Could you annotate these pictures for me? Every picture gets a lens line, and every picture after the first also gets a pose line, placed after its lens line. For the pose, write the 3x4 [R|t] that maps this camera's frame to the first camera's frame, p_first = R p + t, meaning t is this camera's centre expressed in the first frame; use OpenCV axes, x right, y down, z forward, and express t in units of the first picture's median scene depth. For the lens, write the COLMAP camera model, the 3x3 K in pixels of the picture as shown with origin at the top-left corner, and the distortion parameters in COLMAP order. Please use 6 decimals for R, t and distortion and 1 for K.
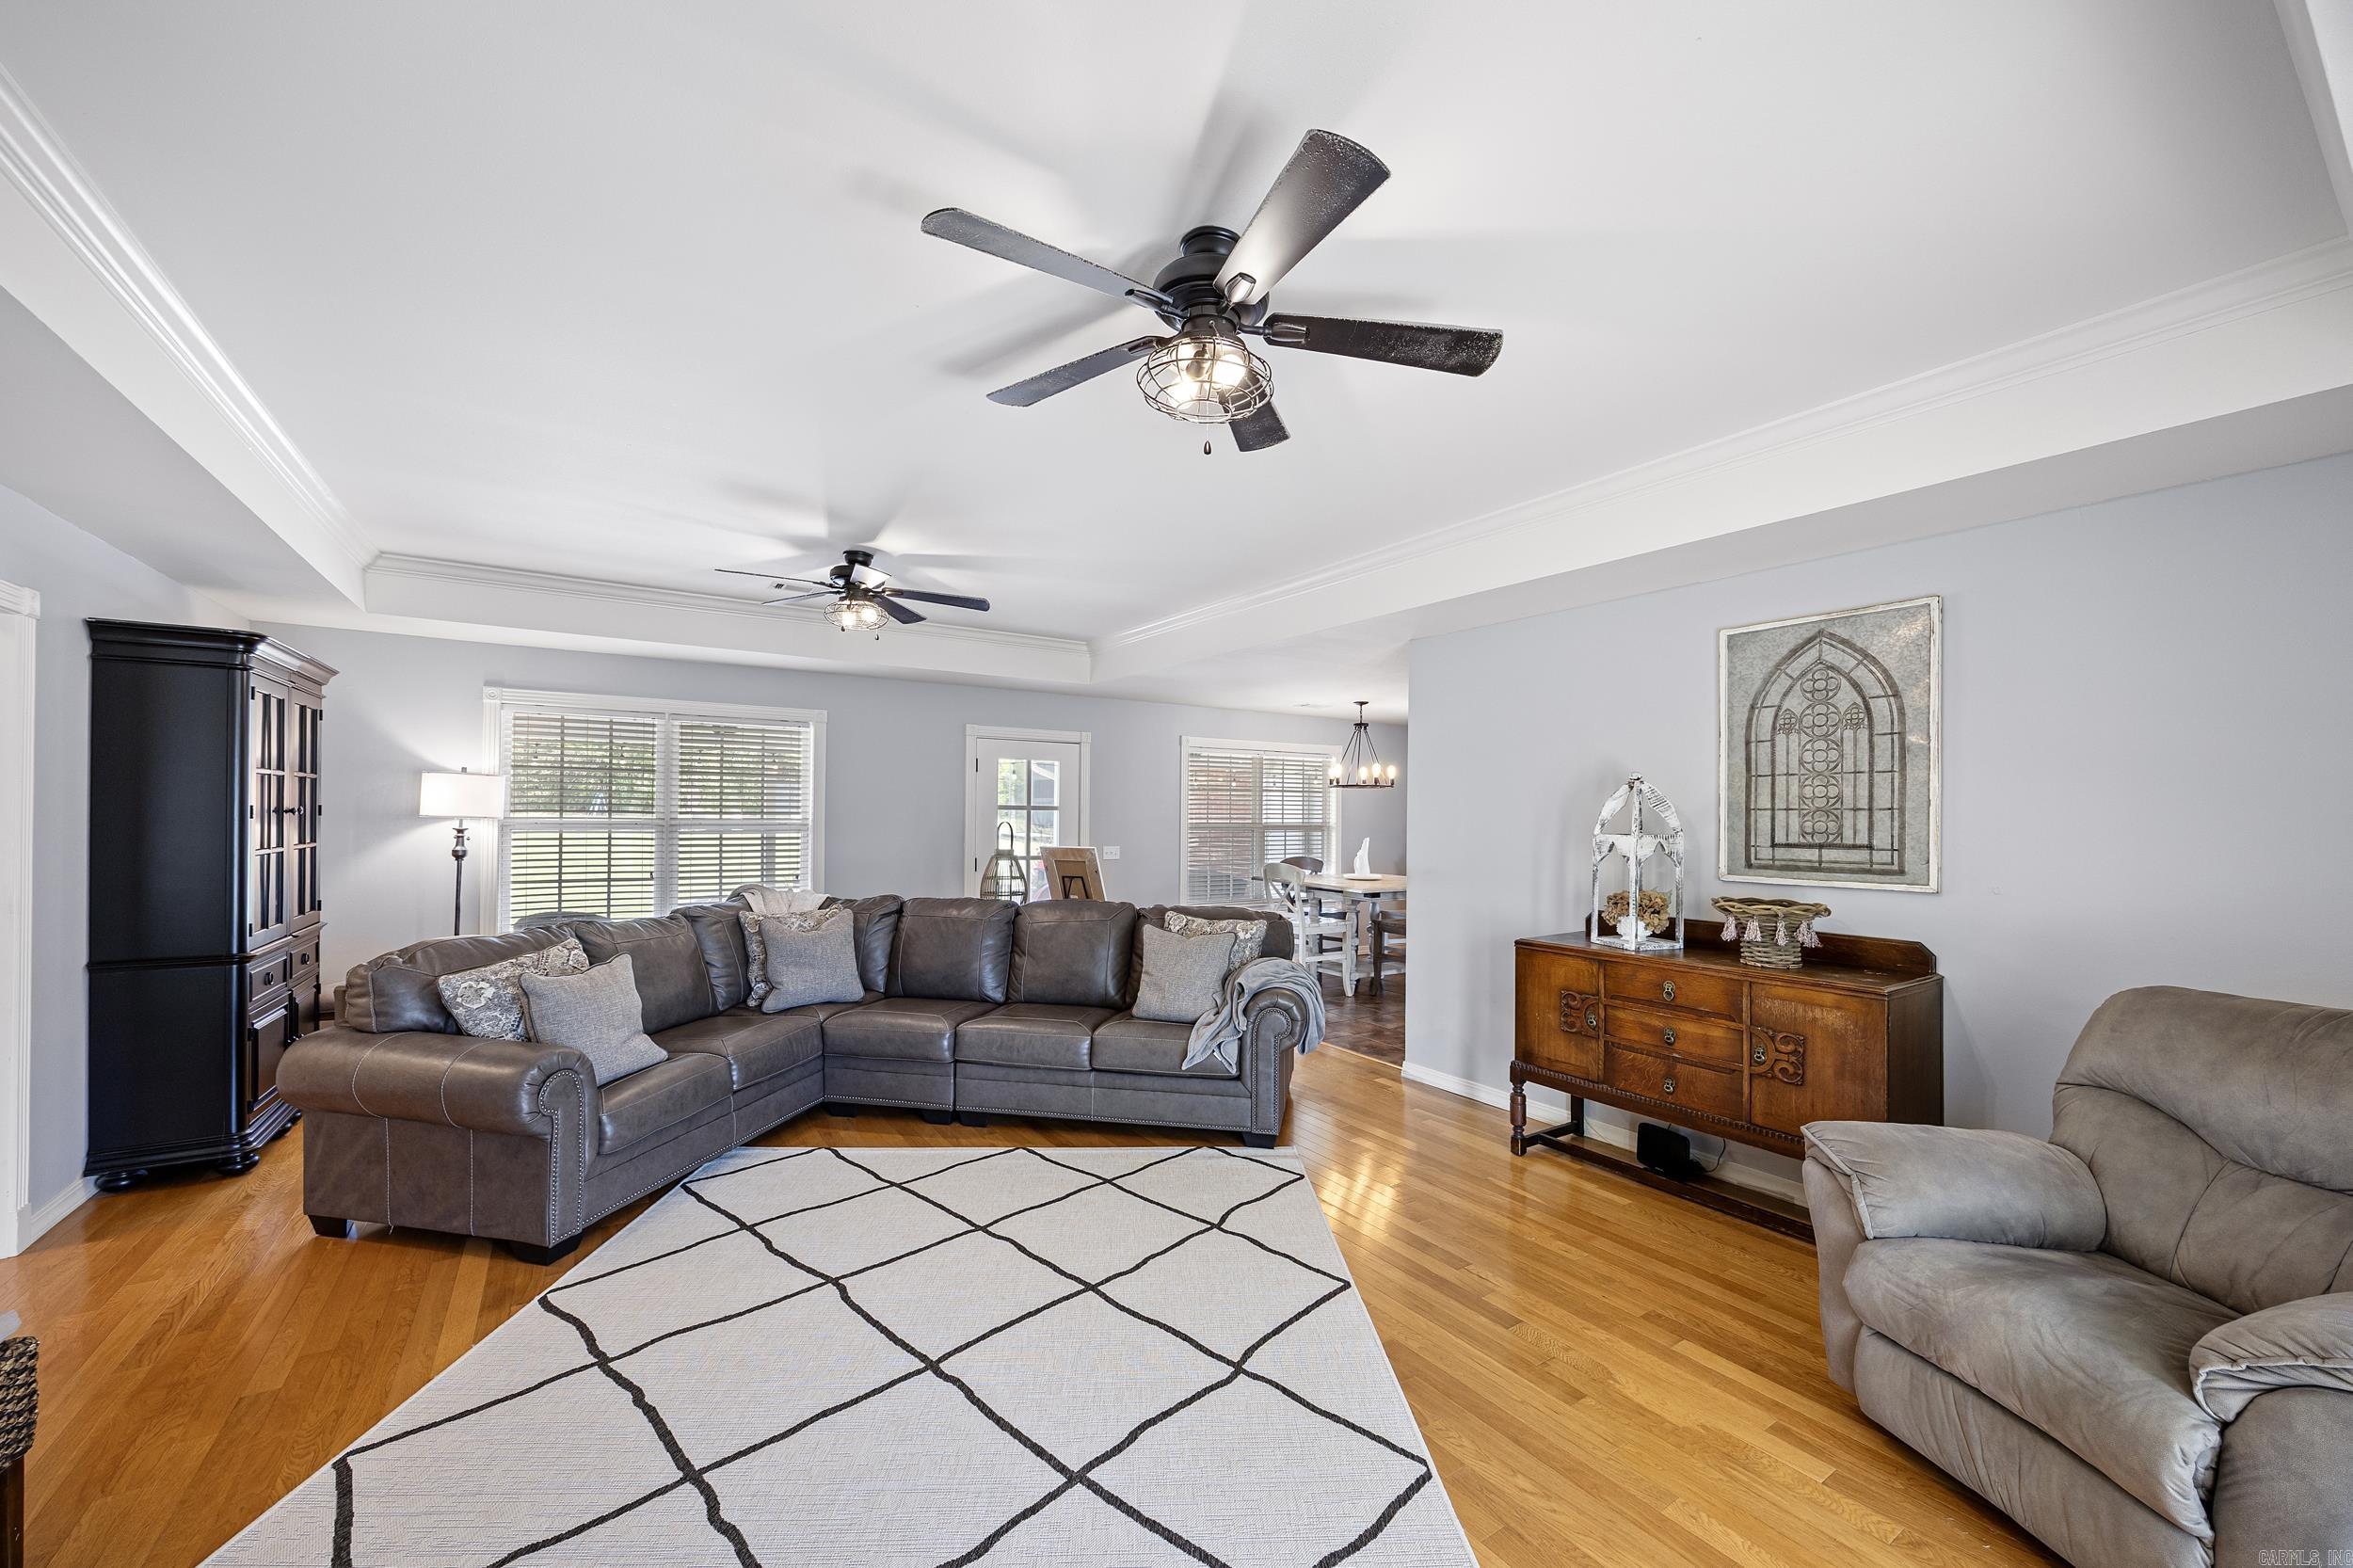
lens RADIAL K [[914.2, 0, 1189.0], [0, 914.2, 804.2], [0, 0, 1]] dist [-0.002973, 0.000541]
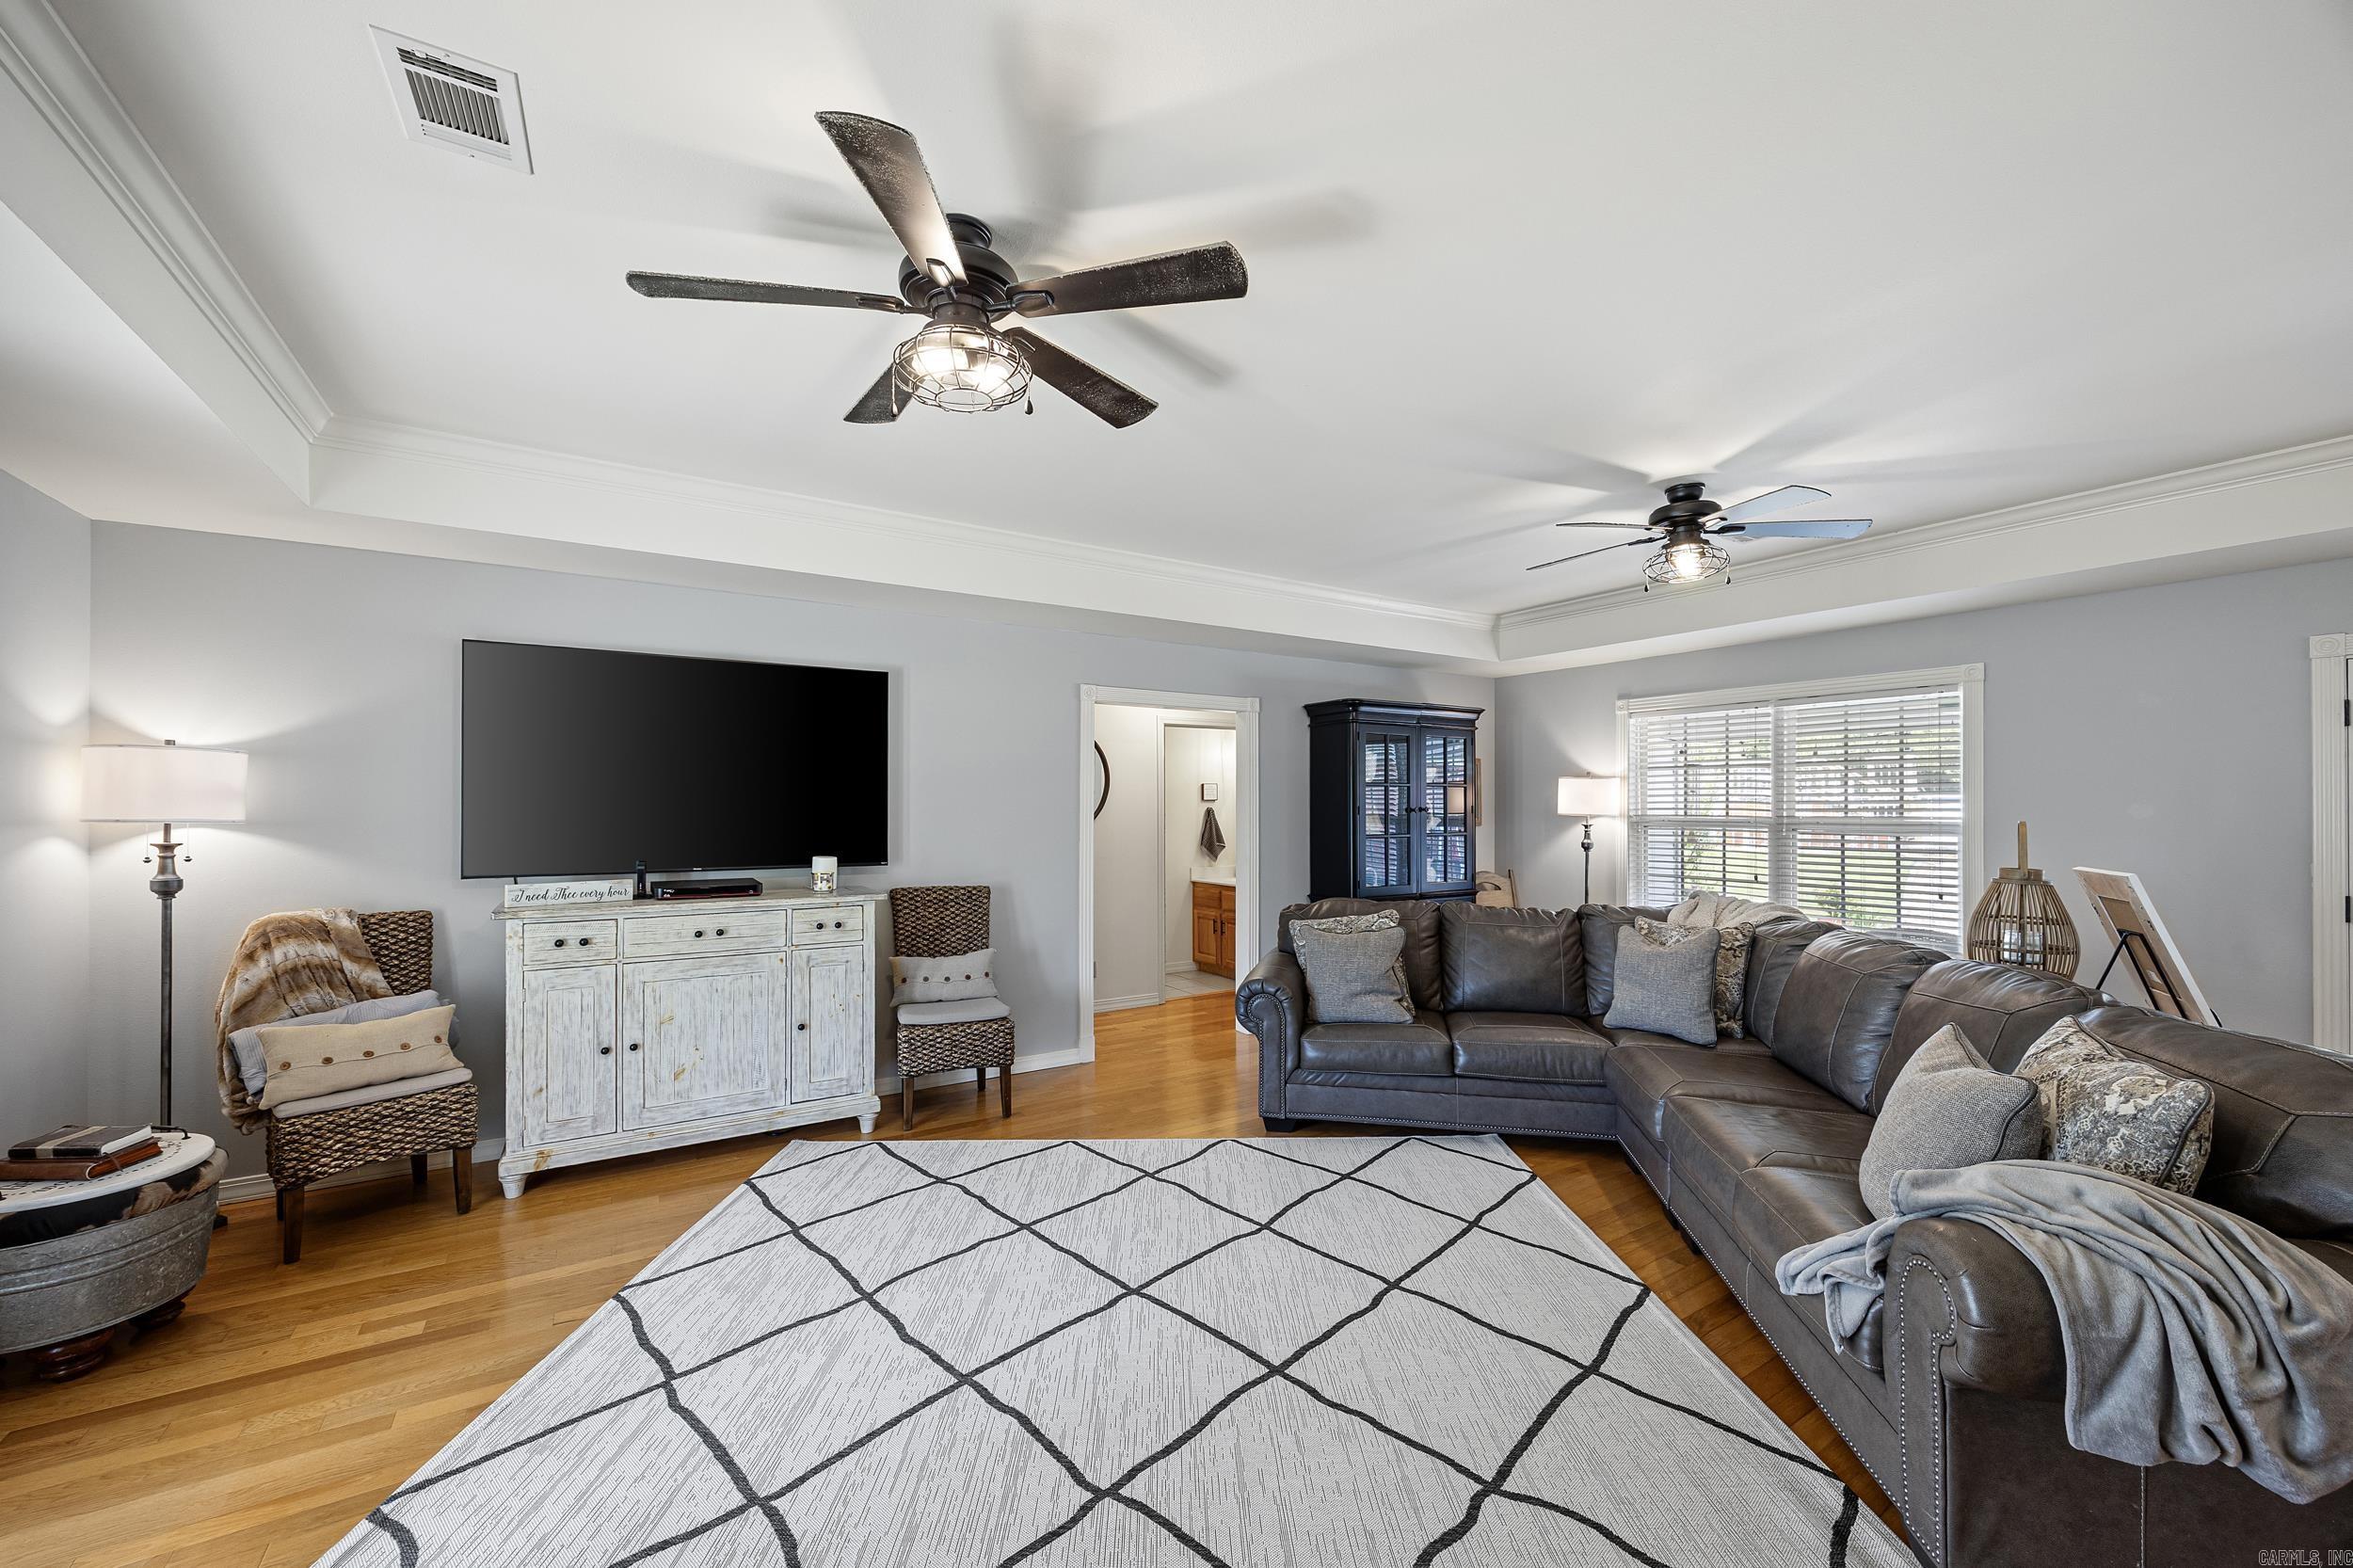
lens RADIAL K [[914.2, 0, 1183.3], [0, 914.2, 792.4], [0, 0, 1]] dist [-0.002973, 0.000541]
pose [[-0.028097, -0.023343, -0.999333, 0.621283], [0.011301, 0.999656, -0.023668, 0.011109], [0.999541, -0.011959, -0.027824, 0.779288]]
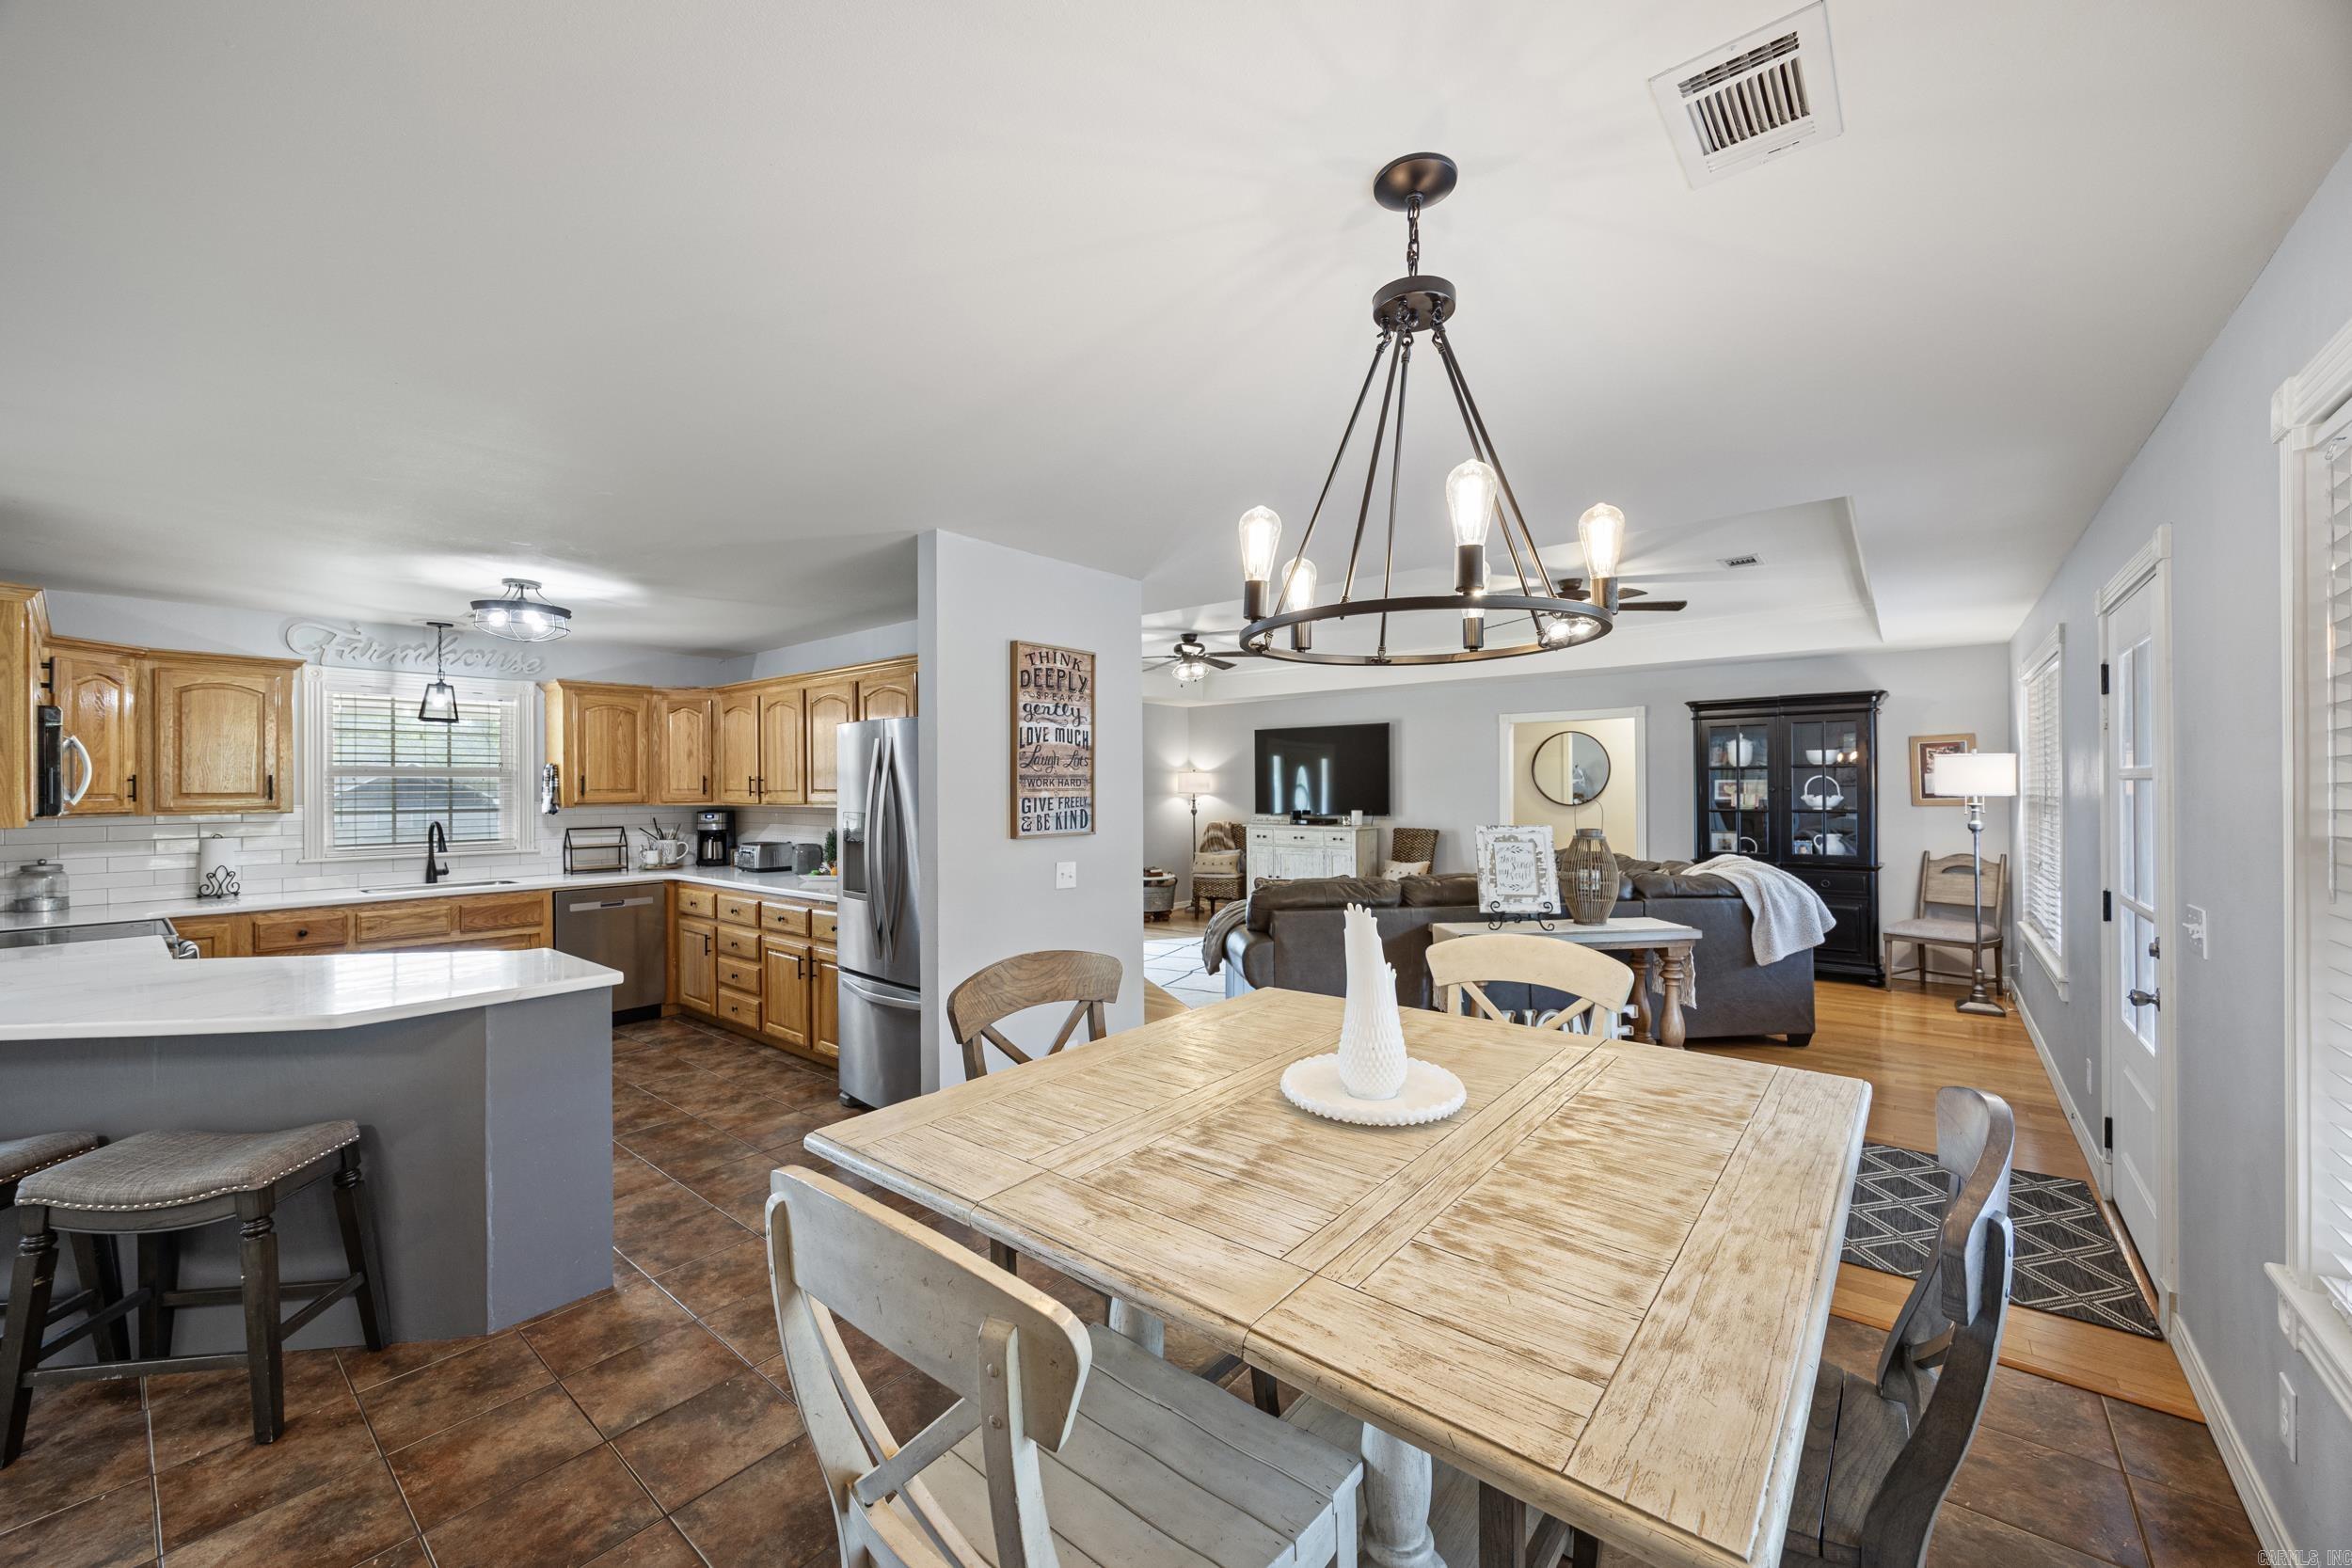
lens RADIAL K [[913.8, 0, 1173.9], [0, 913.8, 785.3], [0, 0, 1]] dist [-0.002973, 0.000541]
pose [[-0.957842, -0.005081, -0.287252, 0.708173], [-0.000598, 0.999877, -0.015691, 0.032092], [0.287296, -0.014858, -0.957726, 2.777653]]
